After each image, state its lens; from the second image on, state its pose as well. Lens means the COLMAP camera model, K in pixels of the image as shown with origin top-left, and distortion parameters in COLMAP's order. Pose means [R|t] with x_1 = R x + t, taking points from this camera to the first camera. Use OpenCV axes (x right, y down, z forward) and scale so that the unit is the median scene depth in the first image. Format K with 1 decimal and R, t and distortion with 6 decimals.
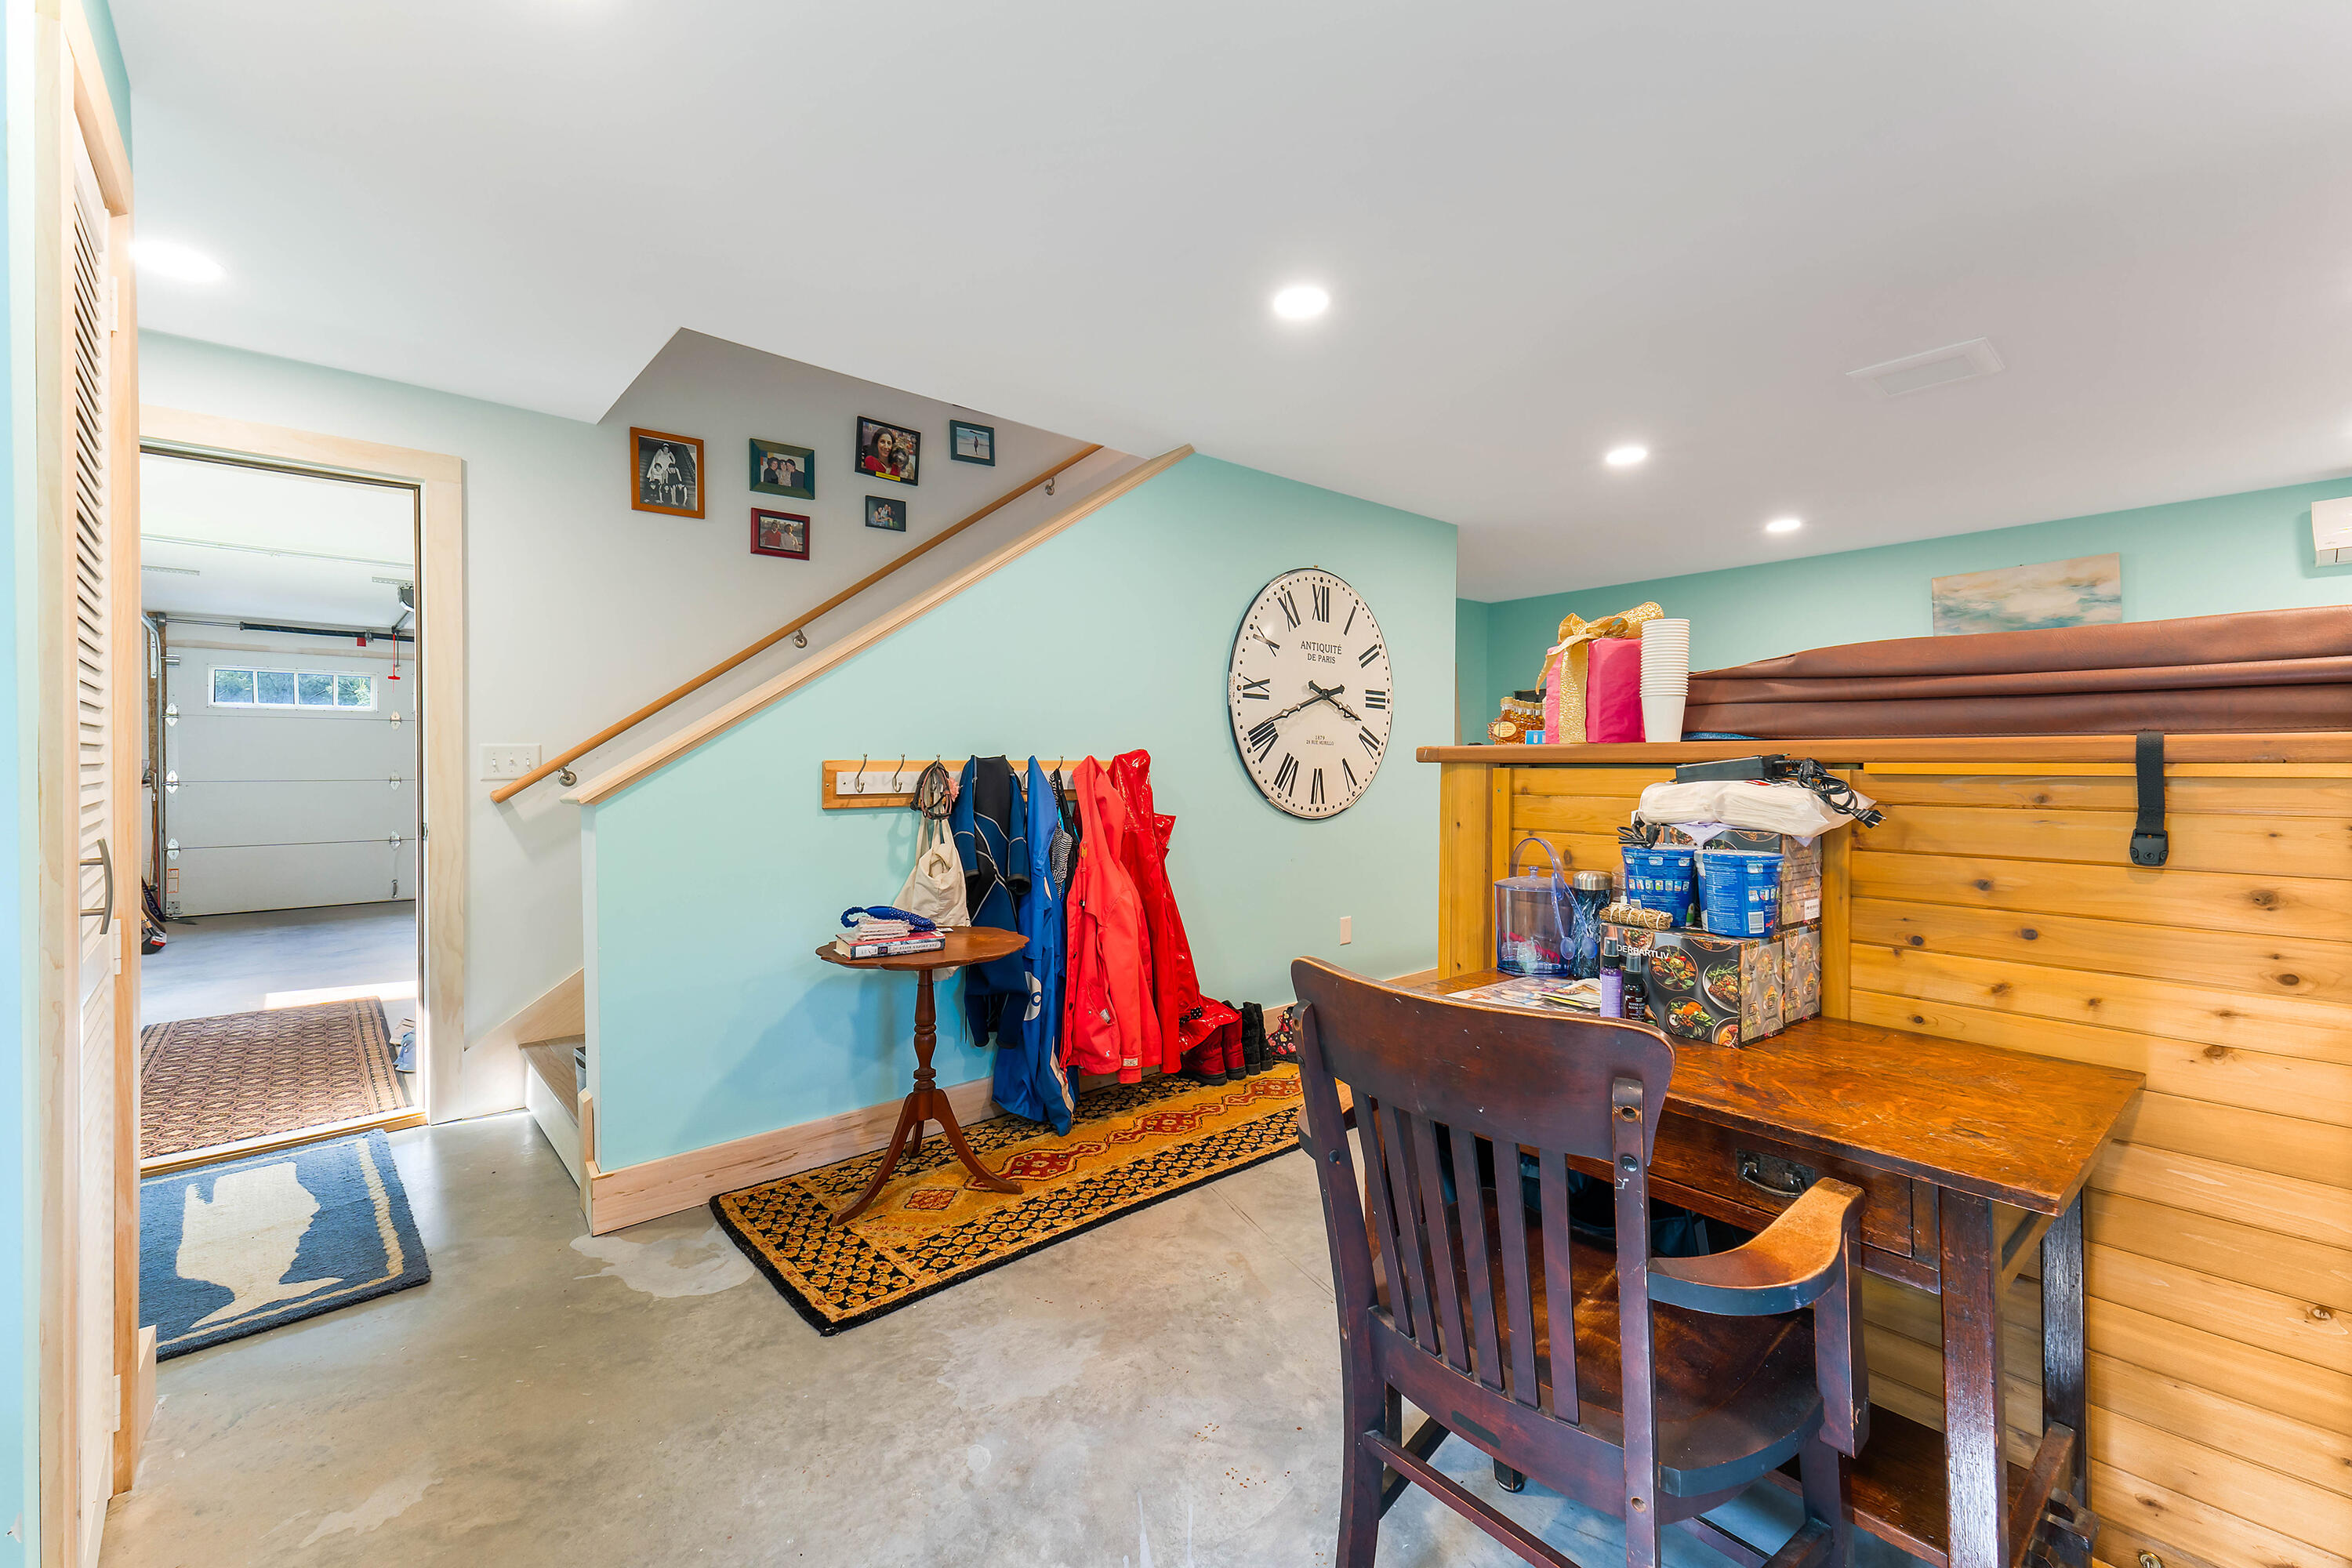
lens RADIAL K [[965.9, 0, 1159.2], [0, 965.9, 763.8], [0, 0, 1]] dist [0.026756, -0.000861]
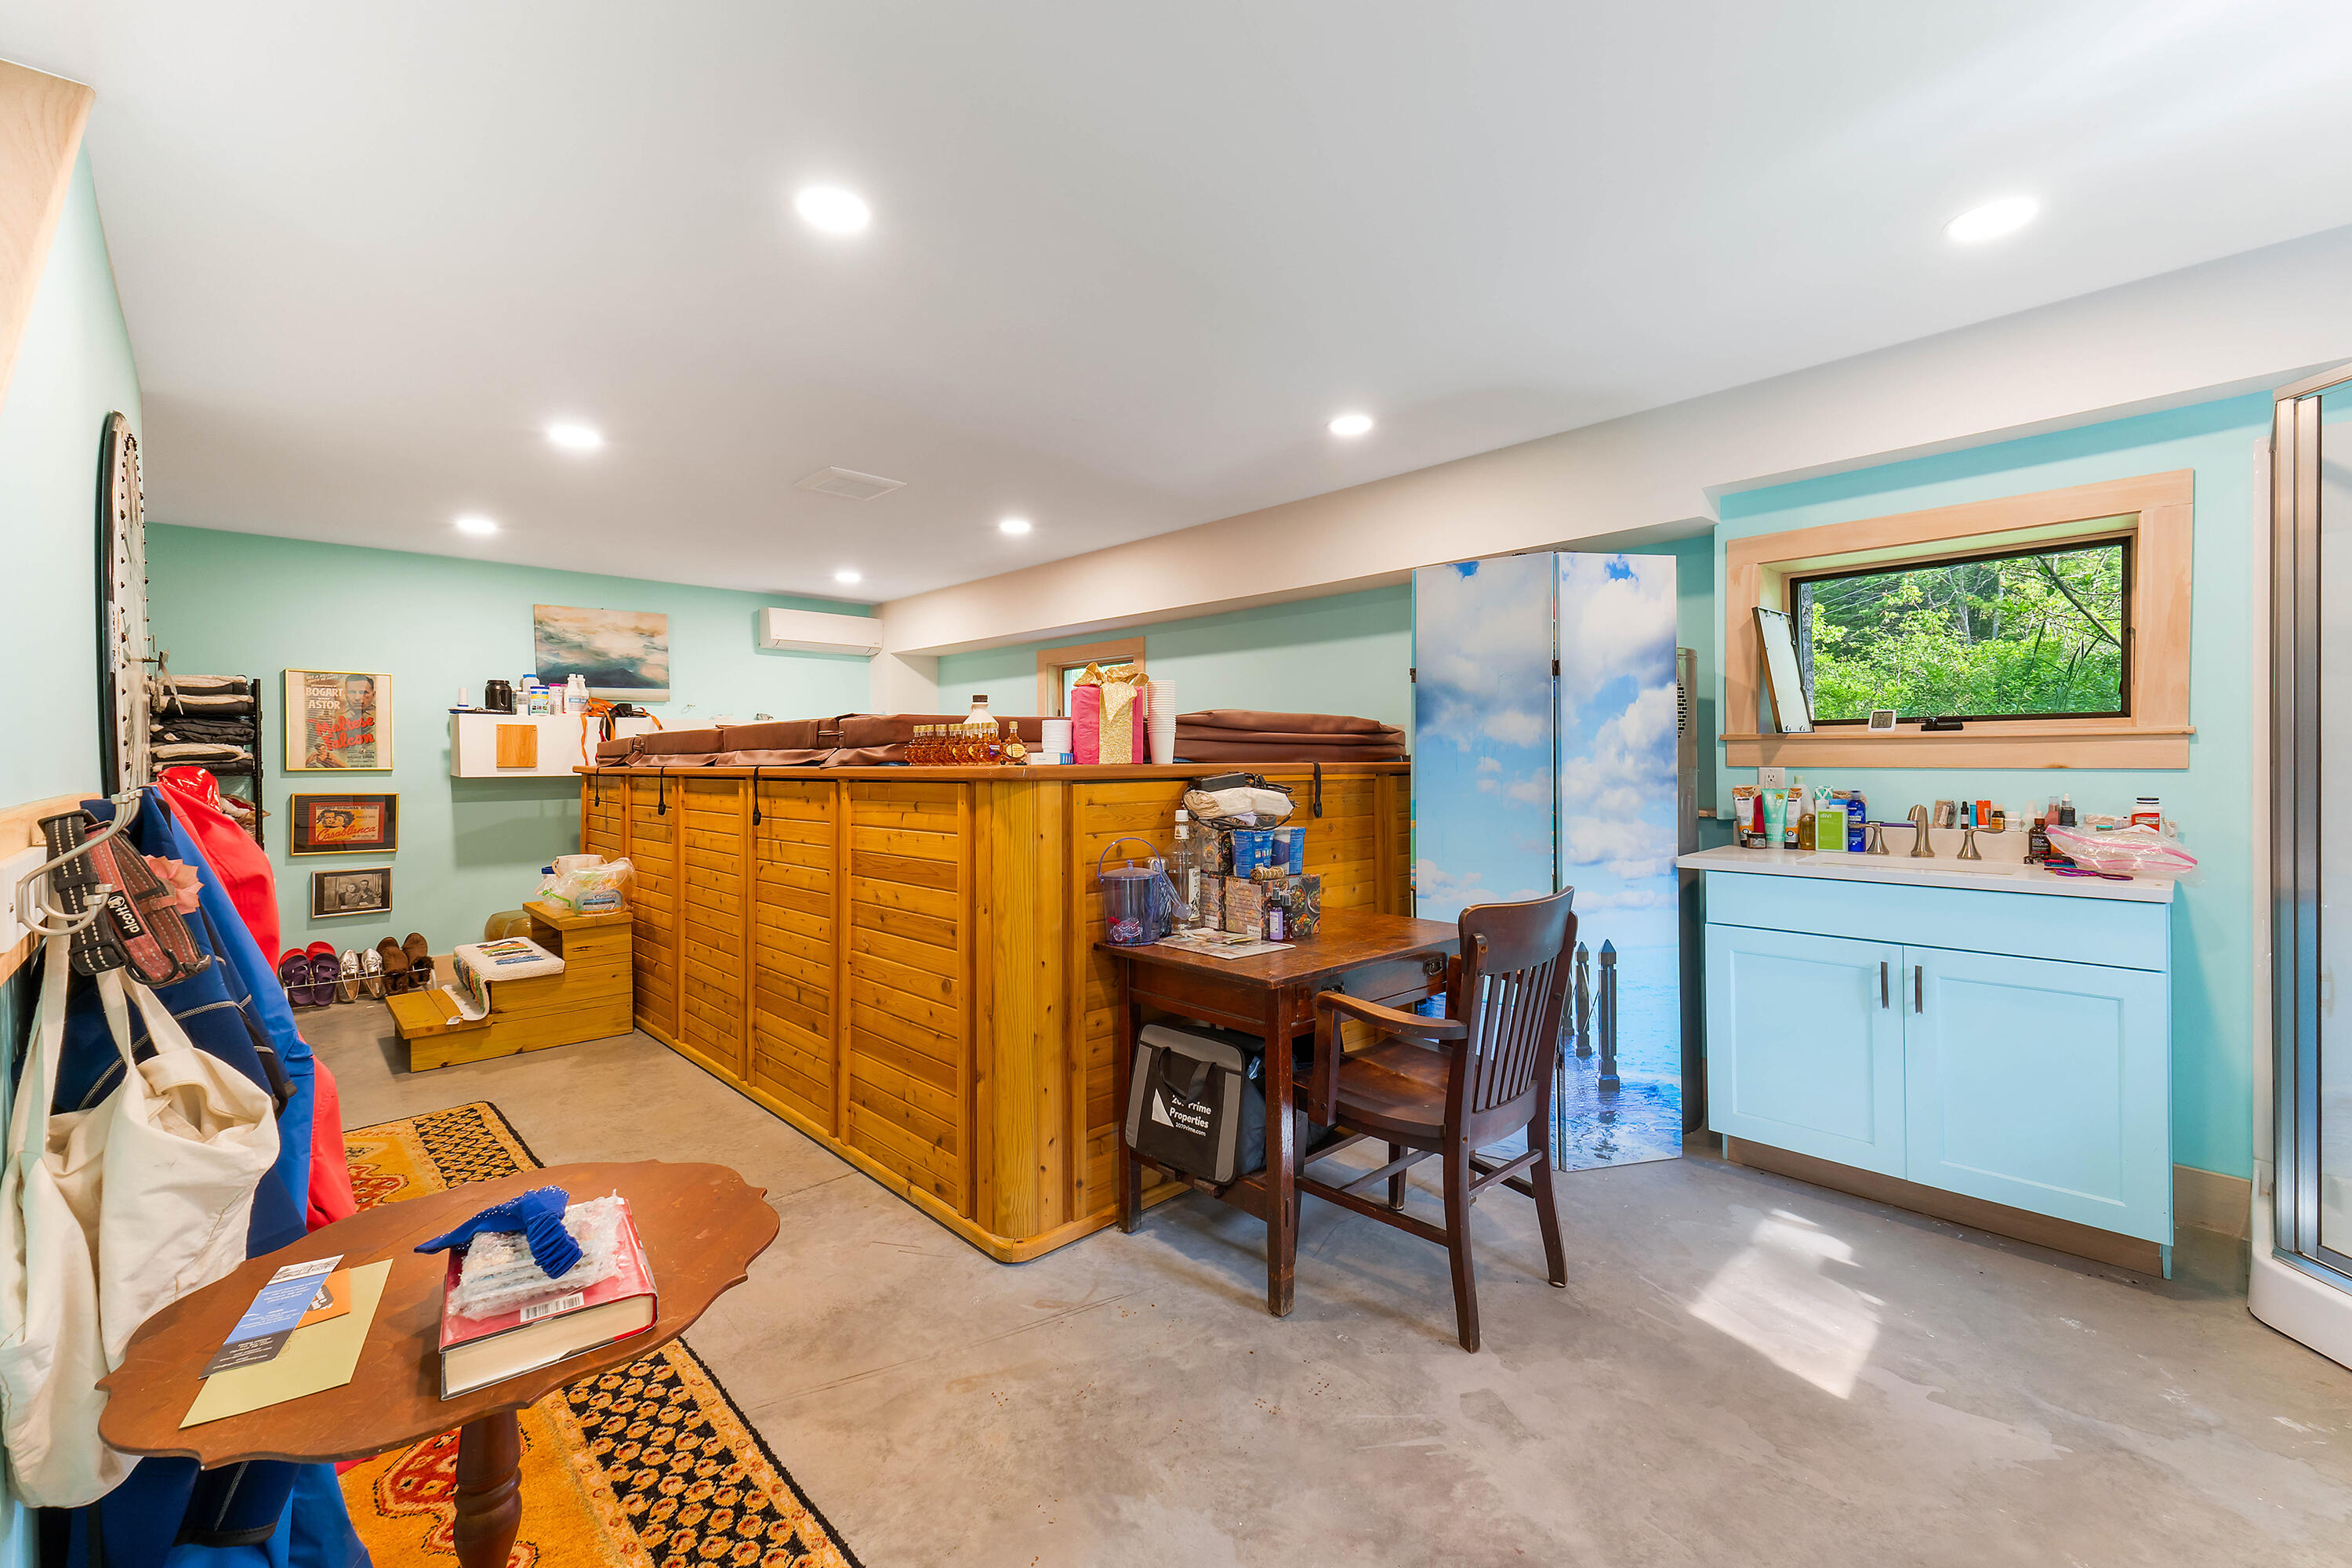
lens RADIAL K [[965.9, 0, 1161.9], [0, 965.9, 773.9], [0, 0, 1]] dist [0.026756, -0.000861]
pose [[-0.045056, -0.010674, 0.998927, -0.629967], [0.010314, 0.999885, 0.011149, -0.015486], [-0.998931, 0.010805, -0.044940, 0.720663]]
